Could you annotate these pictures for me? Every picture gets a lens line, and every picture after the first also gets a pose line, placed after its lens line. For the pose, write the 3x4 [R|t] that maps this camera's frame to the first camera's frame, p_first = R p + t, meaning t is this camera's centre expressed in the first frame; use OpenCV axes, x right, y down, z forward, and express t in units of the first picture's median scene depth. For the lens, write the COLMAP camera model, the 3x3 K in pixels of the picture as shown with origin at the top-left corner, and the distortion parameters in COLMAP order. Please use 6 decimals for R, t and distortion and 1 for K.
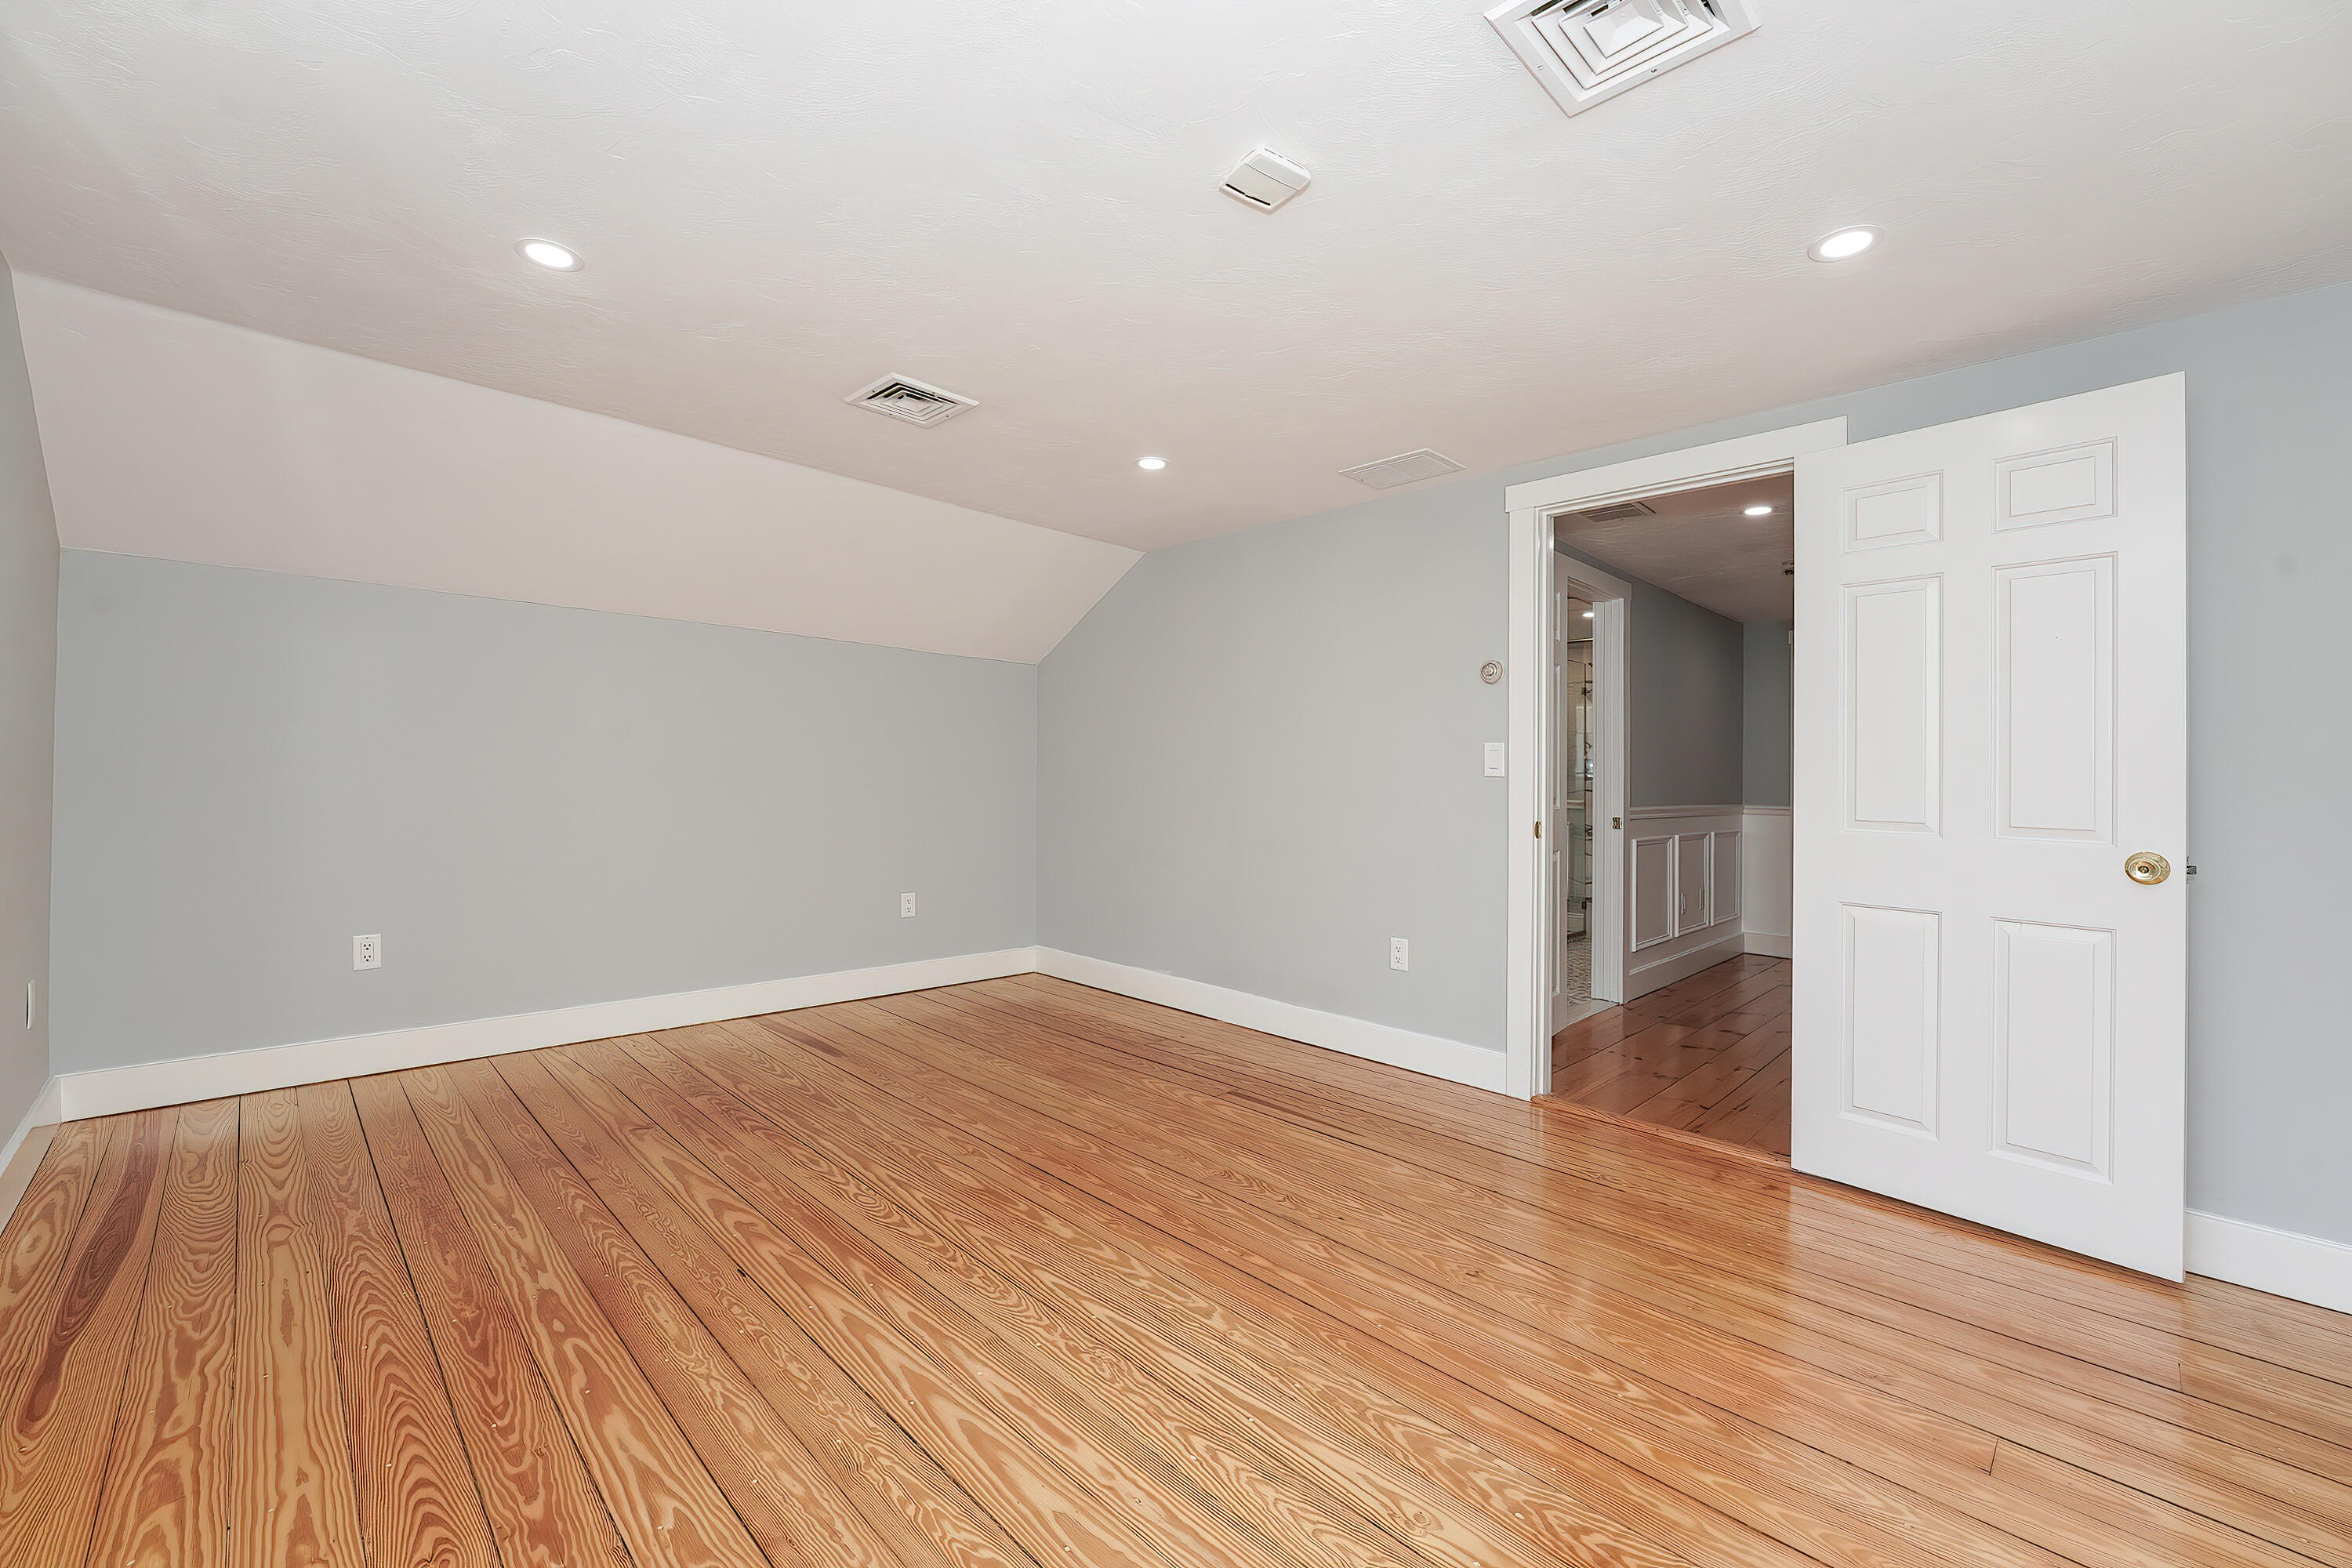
lens RADIAL K [[913.8, 0, 1169.4], [0, 913.8, 750.3], [0, 0, 1]] dist [-0.017244, 0.000311]
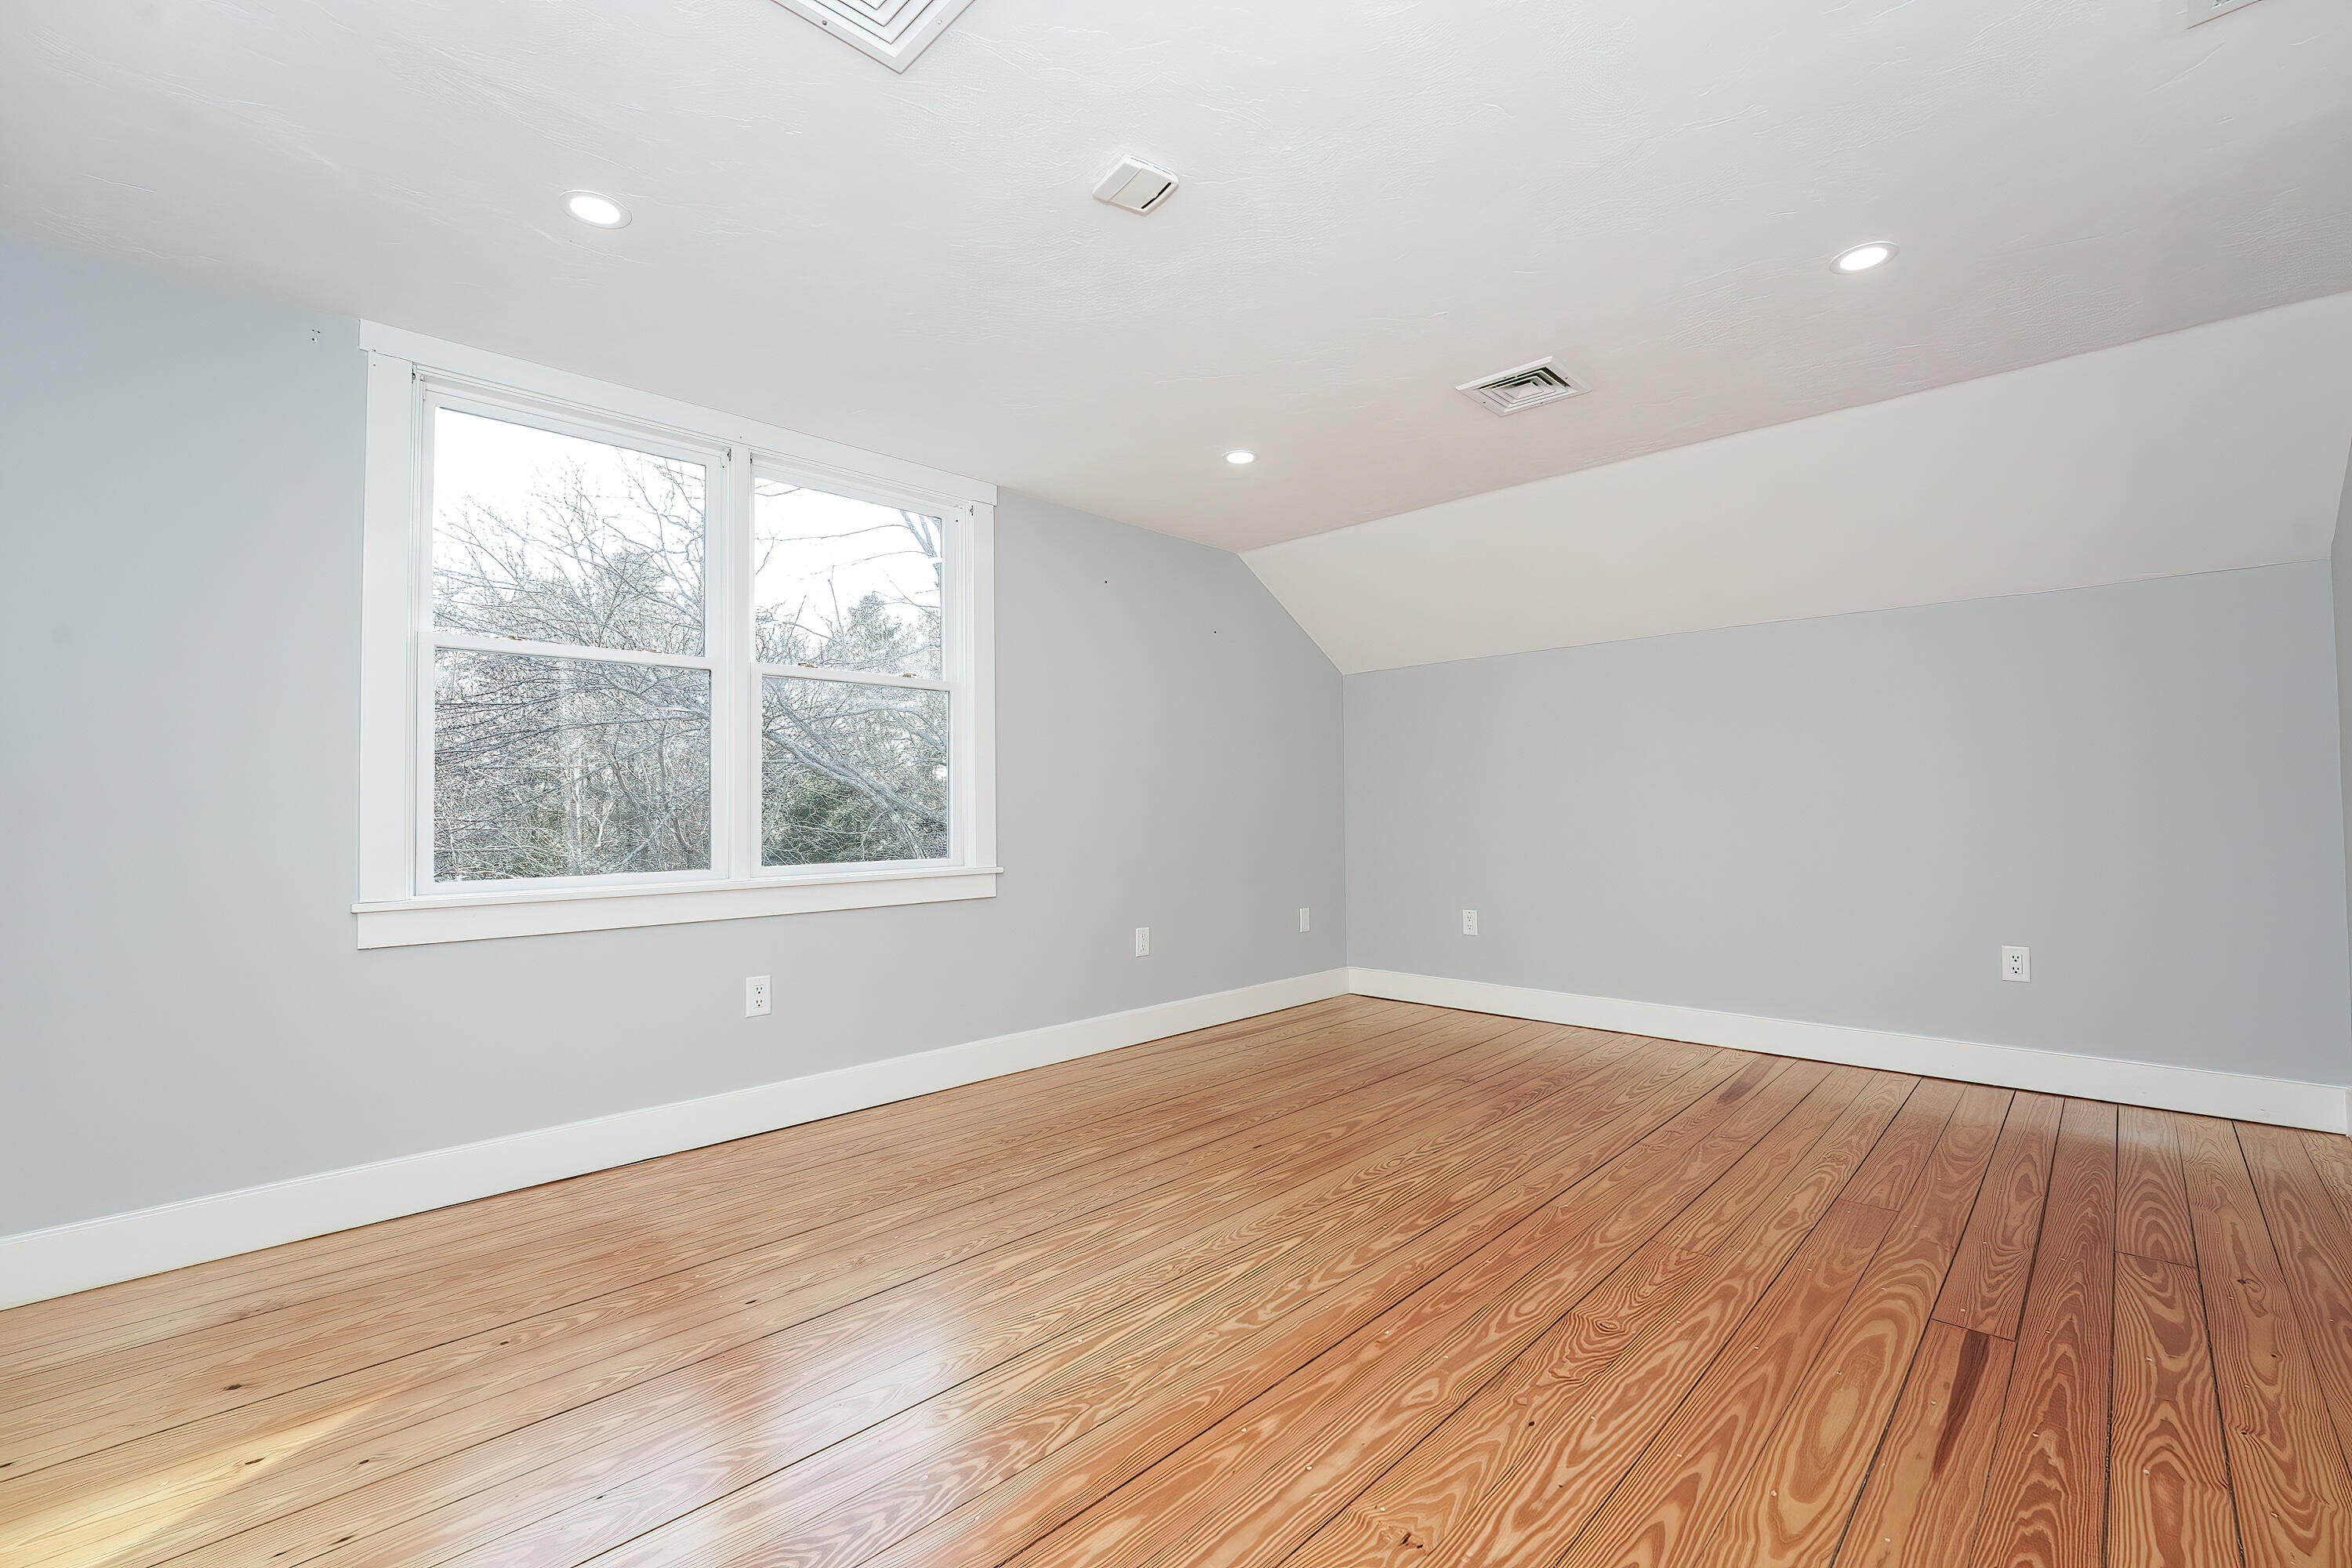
lens RADIAL K [[973.0, 0, 1174.0], [0, 973.0, 753.1], [0, 0, 1]] dist [-0.026201, -0.000185]
pose [[0.045209, -0.071445, -0.996419, 0.725886], [0.042111, 0.996689, -0.069554, 0.064158], [0.998090, -0.038816, 0.048068, 0.601525]]
